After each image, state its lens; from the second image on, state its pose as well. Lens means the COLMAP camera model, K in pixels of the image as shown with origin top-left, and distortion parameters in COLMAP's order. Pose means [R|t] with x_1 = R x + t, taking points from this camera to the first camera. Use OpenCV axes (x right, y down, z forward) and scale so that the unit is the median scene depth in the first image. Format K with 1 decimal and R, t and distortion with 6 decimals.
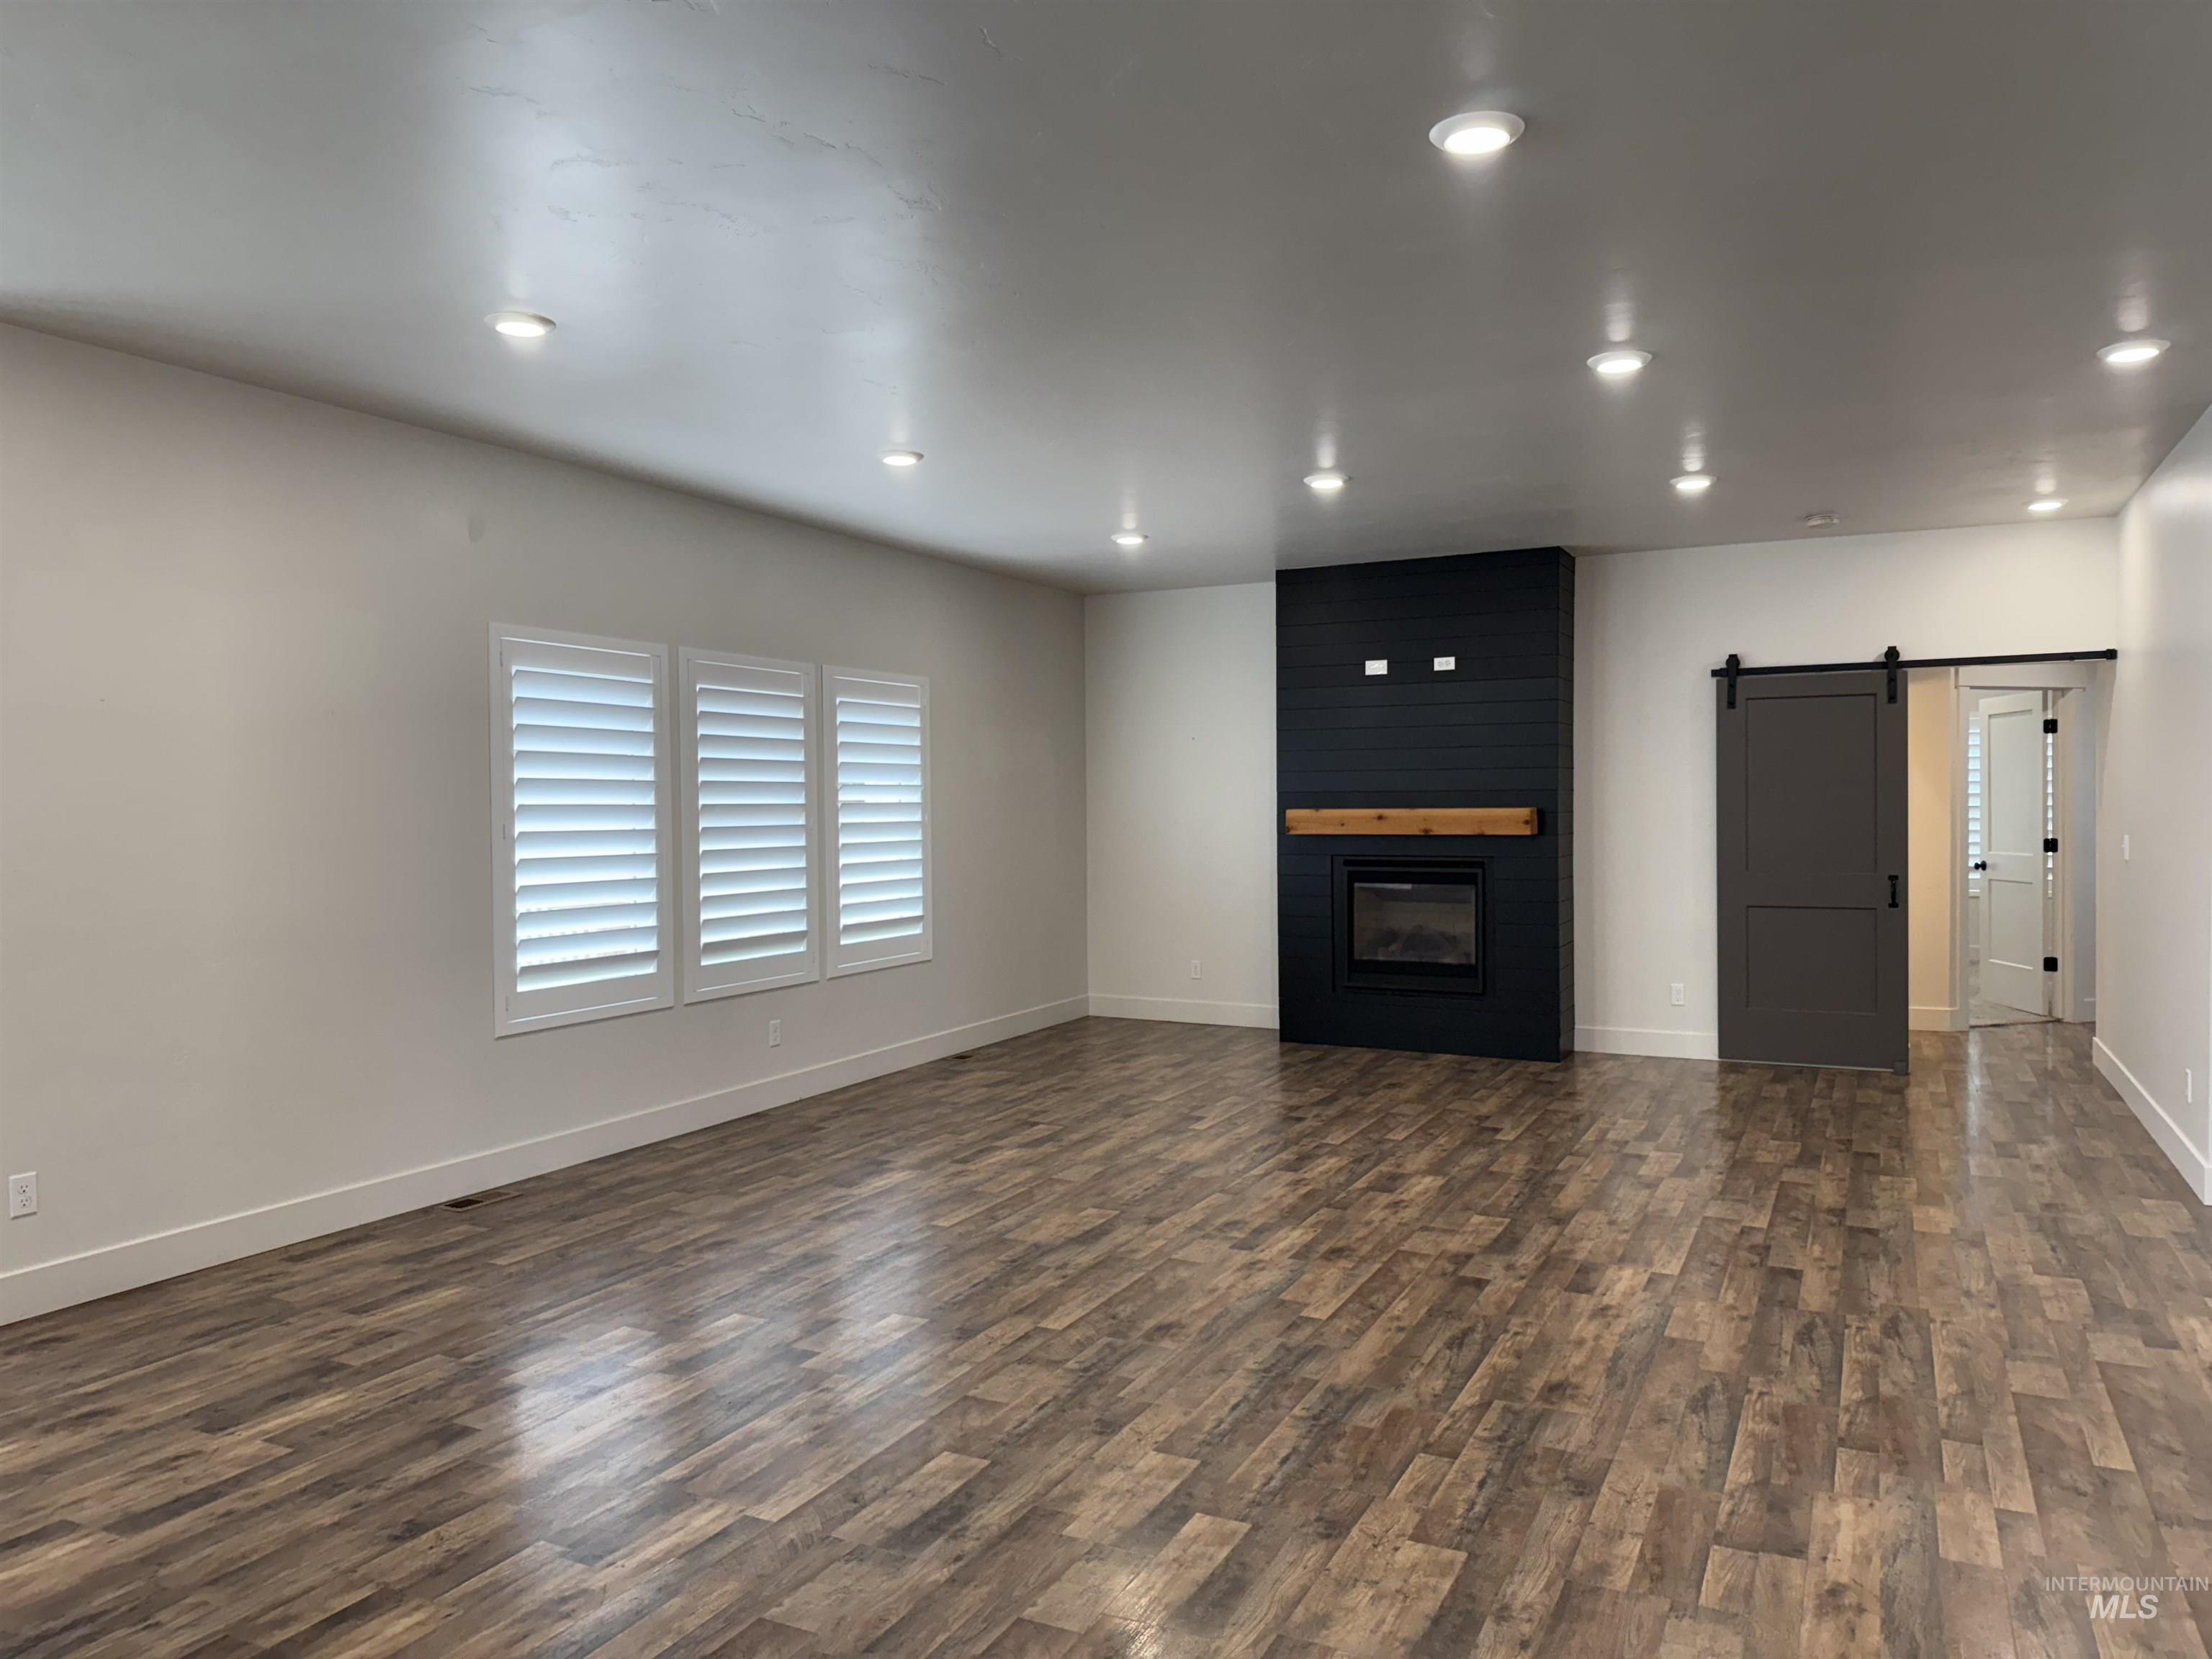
lens RADIAL K [[1560.1, 0, 1071.3], [0, 1560.1, 786.9], [0, 0, 1]] dist [0.050796, -0.062618]
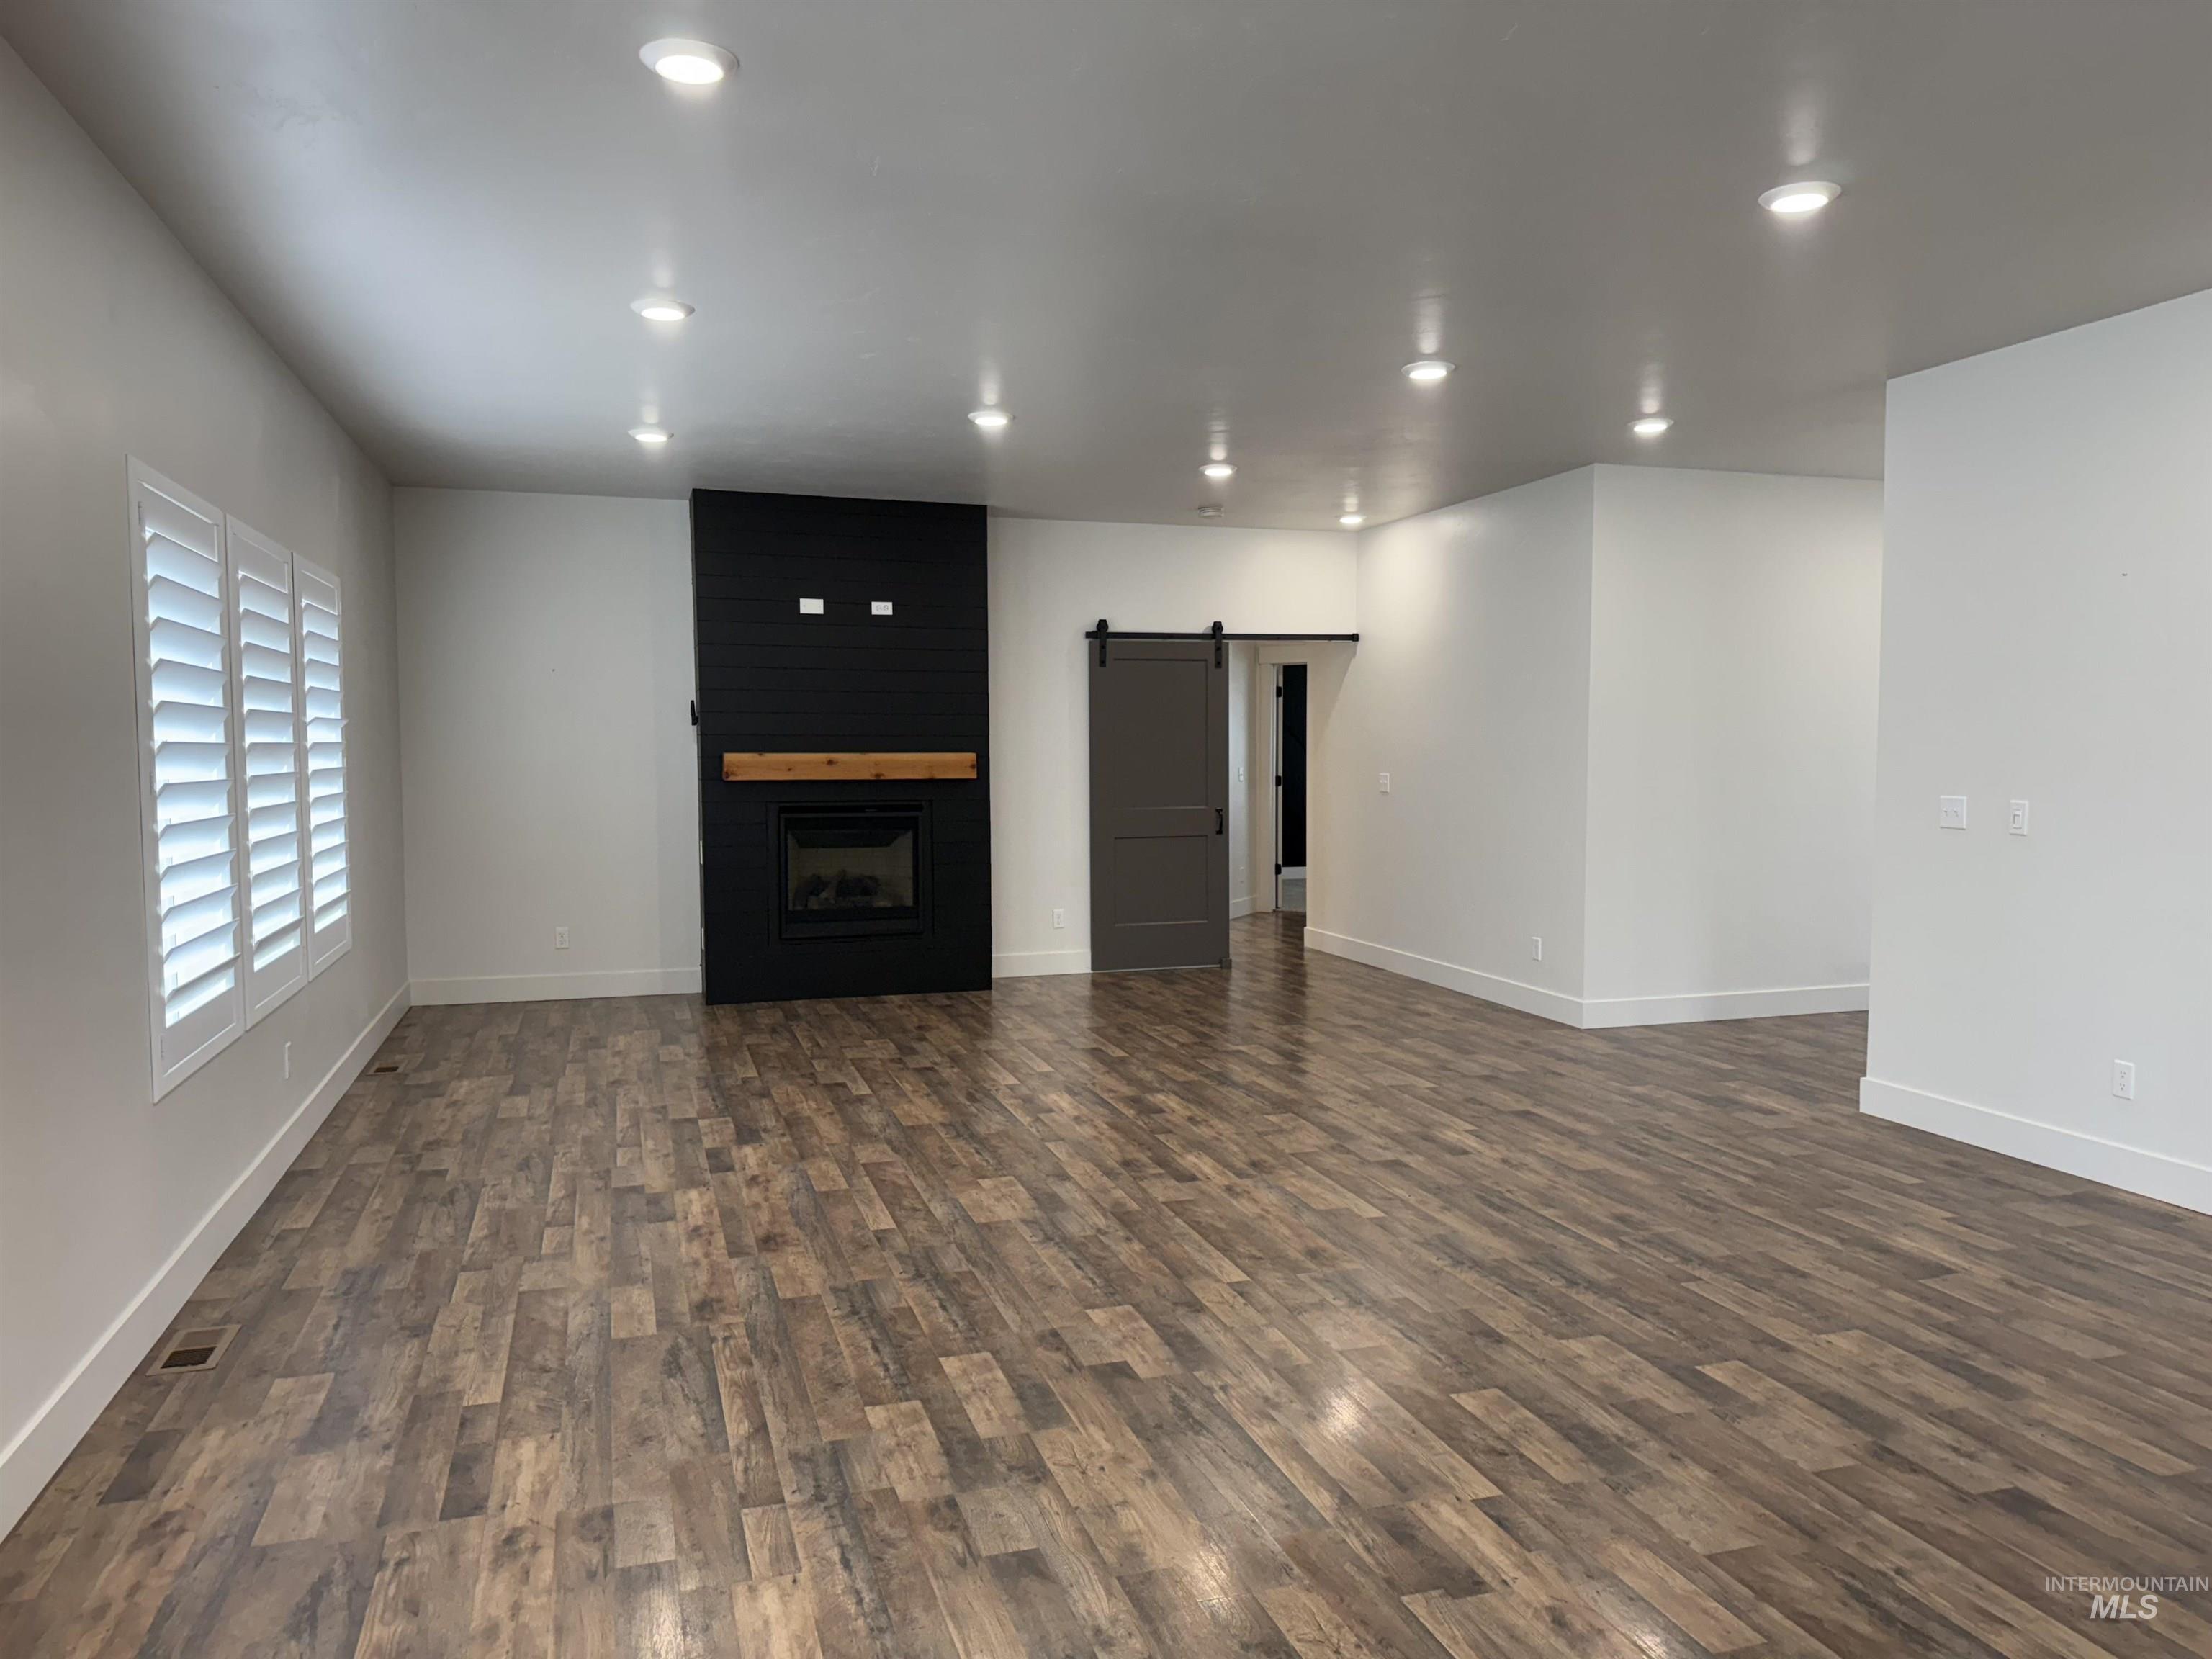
lens RADIAL K [[1560.1, 0, 1114.5], [0, 1560.1, 827.7], [0, 0, 1]] dist [0.050796, -0.062618]
pose [[0.708685, -0.030035, 0.704886, -0.661576], [-0.012709, 0.998388, 0.055319, 0.007208], [-0.705411, -0.048162, 0.707161, 0.329342]]
